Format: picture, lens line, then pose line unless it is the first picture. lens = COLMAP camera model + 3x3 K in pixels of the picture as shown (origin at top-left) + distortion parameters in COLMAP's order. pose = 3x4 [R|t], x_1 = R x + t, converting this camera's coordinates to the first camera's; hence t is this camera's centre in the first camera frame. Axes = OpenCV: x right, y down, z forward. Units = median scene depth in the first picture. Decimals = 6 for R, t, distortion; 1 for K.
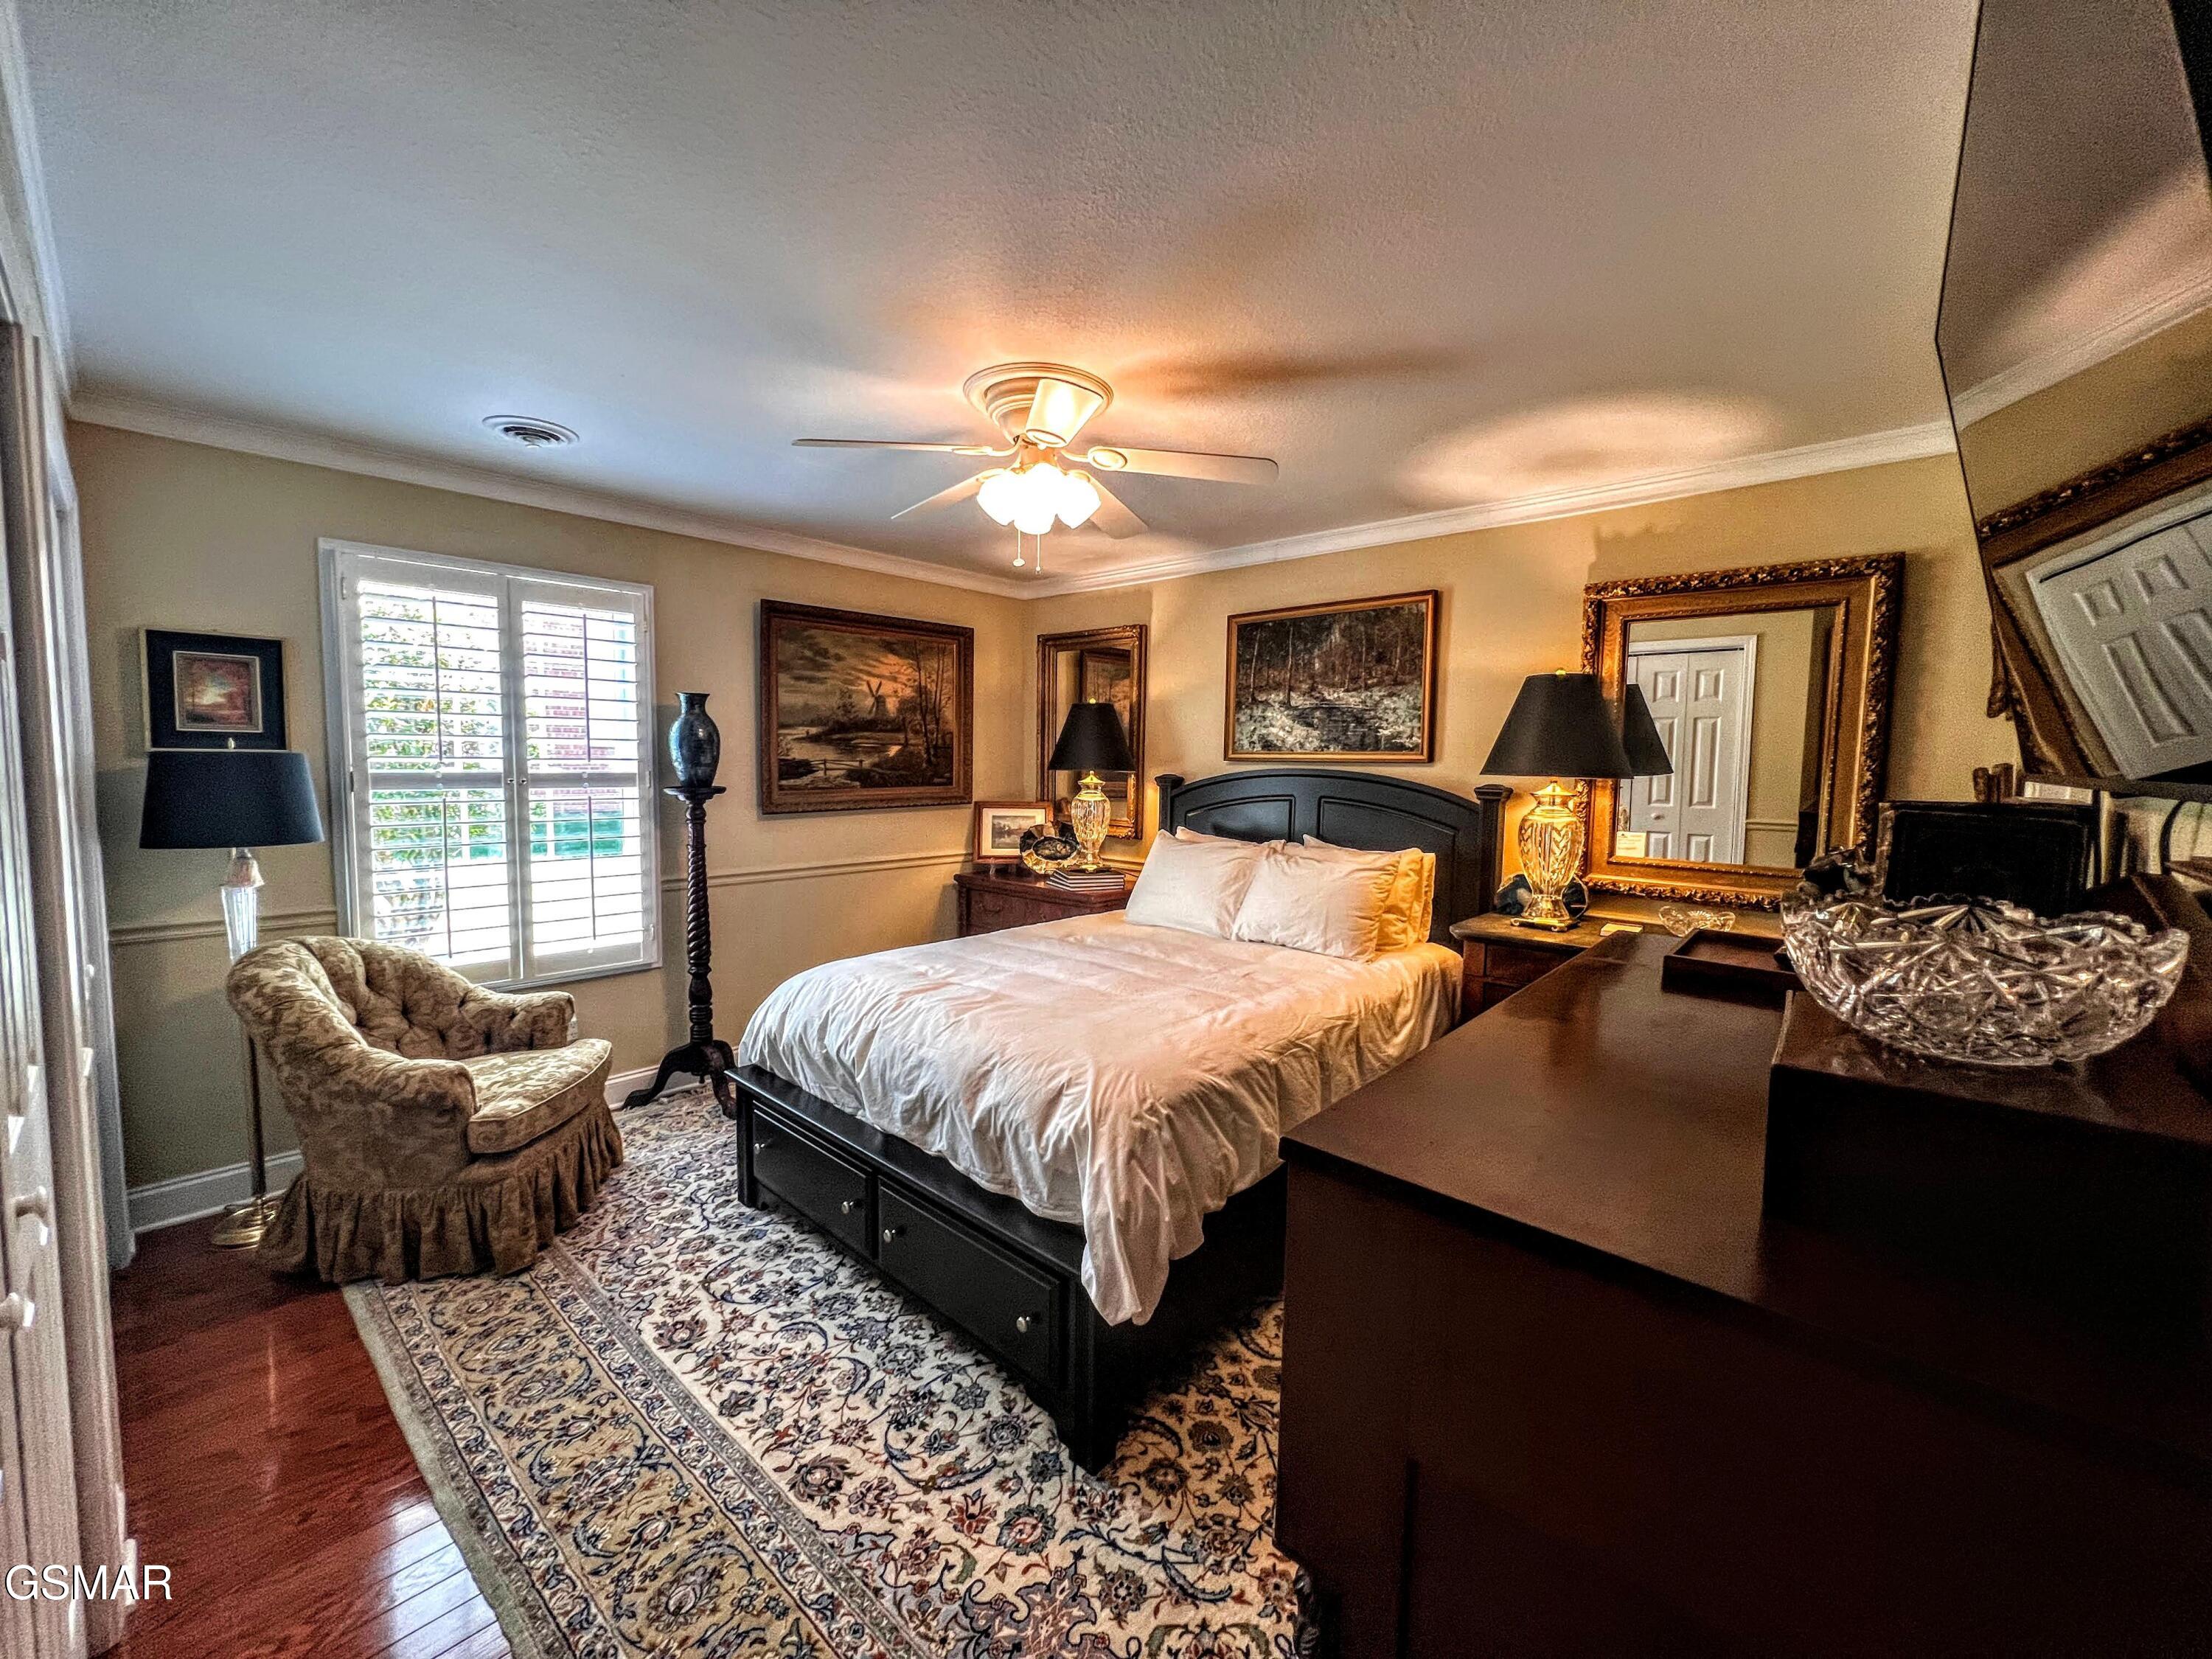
lens RADIAL K [[887.8, 0, 1099.1], [0, 887.8, 820.5], [0, 0, 1]] dist [-0.004050, 0.001168]
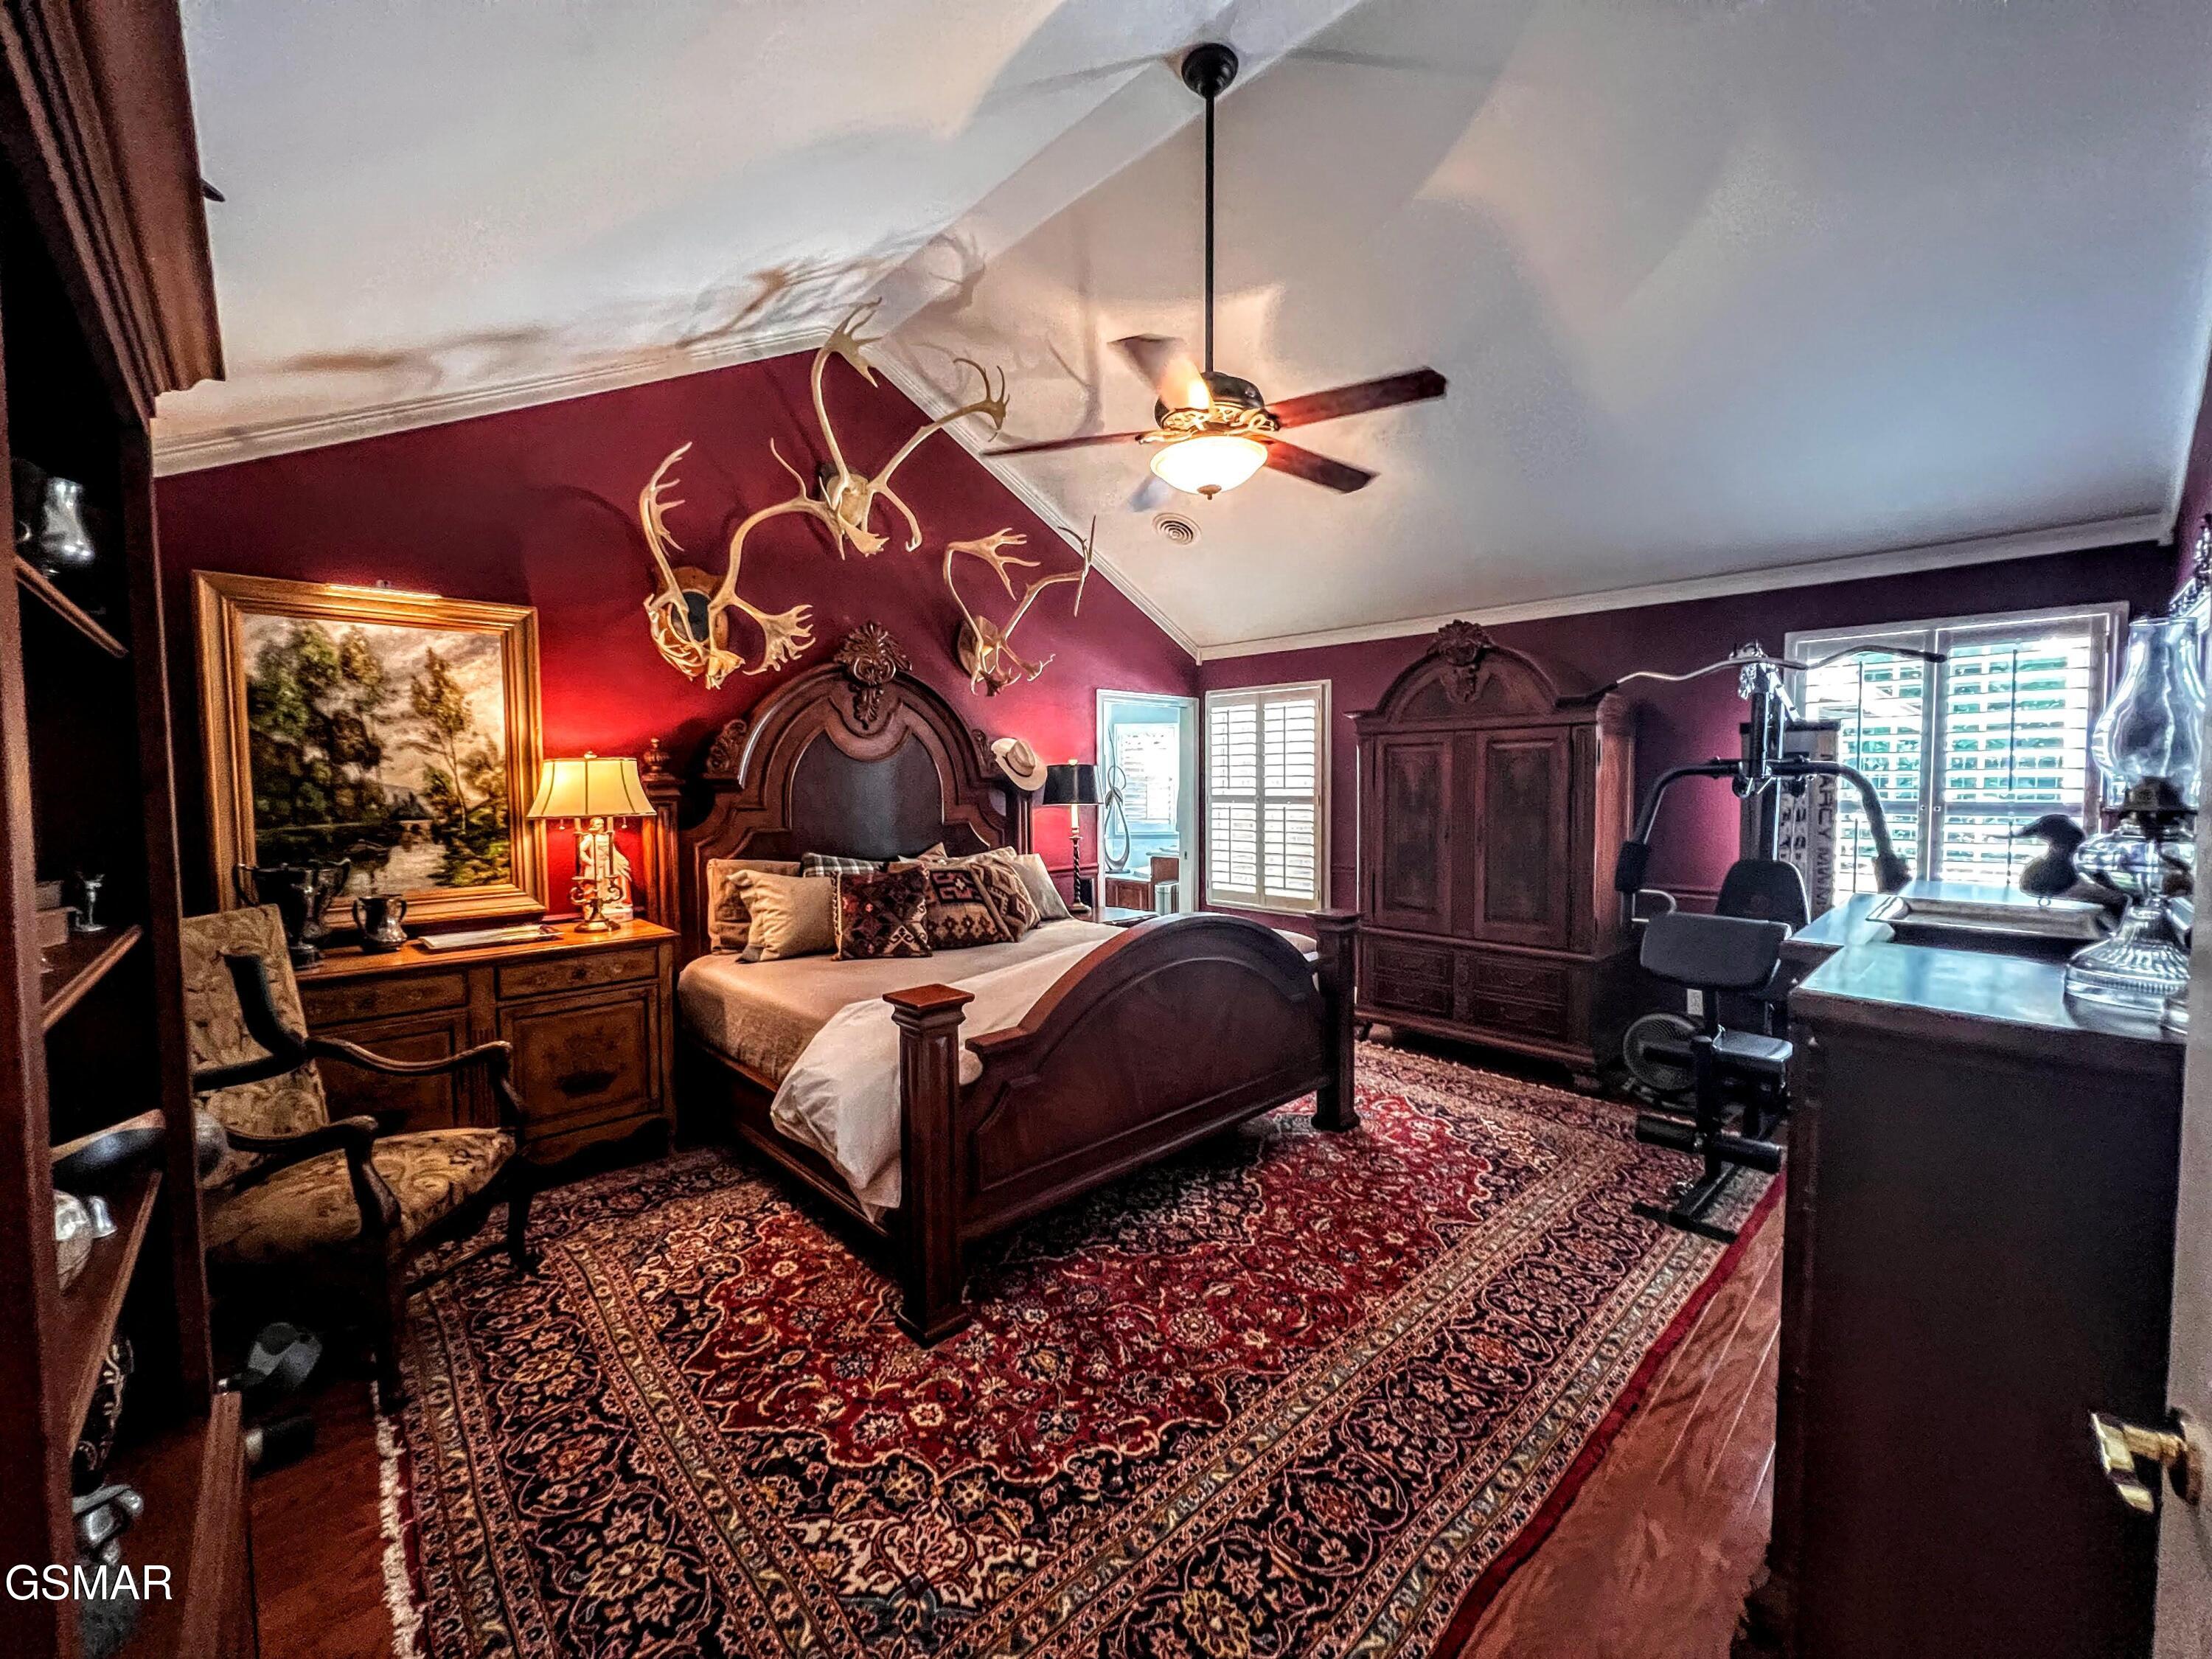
lens RADIAL K [[887.8, 0, 1095.0], [0, 887.8, 831.9], [0, 0, 1]] dist [-0.004050, 0.001168]
pose [[-0.071319, 0.043088, -0.996522, 1.807206], [-0.066139, 0.996664, 0.047827, -0.061559], [0.995258, 0.069320, -0.068231, 1.120437]]
